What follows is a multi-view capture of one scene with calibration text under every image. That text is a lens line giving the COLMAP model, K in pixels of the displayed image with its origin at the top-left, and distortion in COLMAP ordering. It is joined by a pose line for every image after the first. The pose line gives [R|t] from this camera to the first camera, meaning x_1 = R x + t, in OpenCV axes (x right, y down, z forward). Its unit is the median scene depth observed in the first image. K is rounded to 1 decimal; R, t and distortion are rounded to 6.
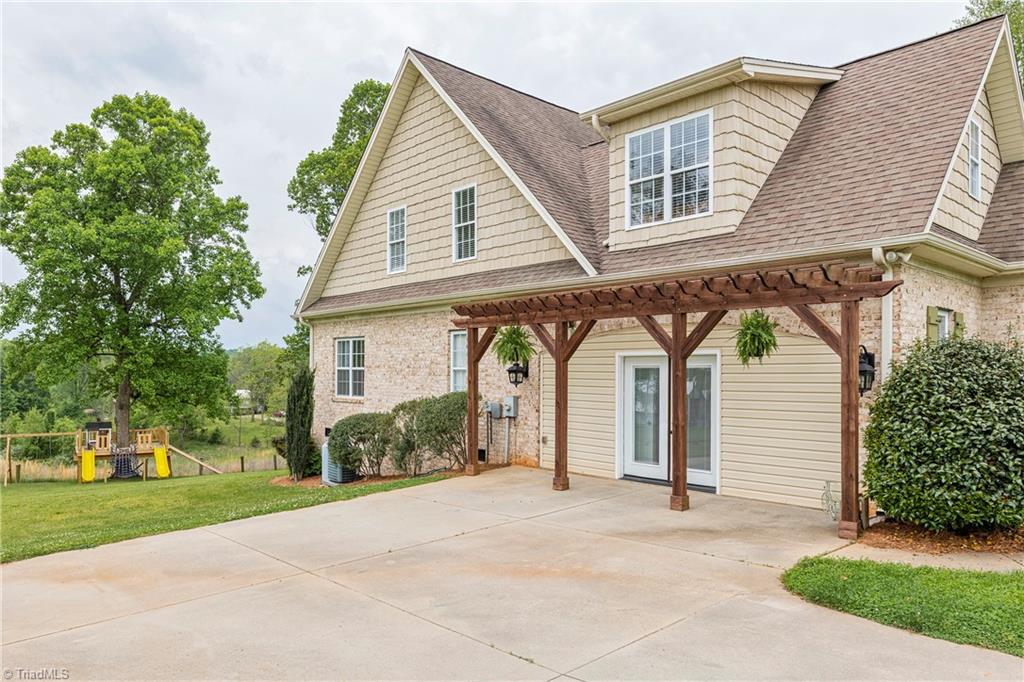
lens RADIAL K [[723.2, 0, 513.4], [0, 723.2, 371.5], [0, 0, 1]] dist [-0.000011, 0.001511]
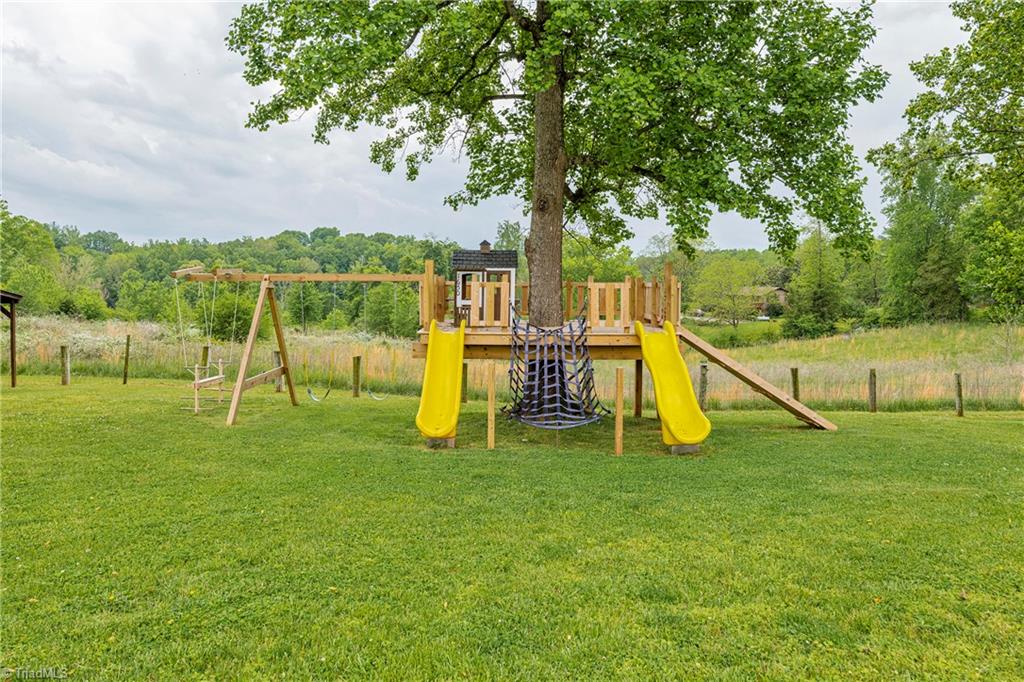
lens RADIAL K [[723.2, 0, 513.4], [0, 723.2, 371.5], [0, 0, 1]] dist [-0.000011, 0.001511]
pose [[0.855317, 0.073022, -0.512933, -0.390690], [-0.005690, 0.991282, 0.131633, 0.084486], [0.518073, -0.109669, 0.848276, 0.727119]]
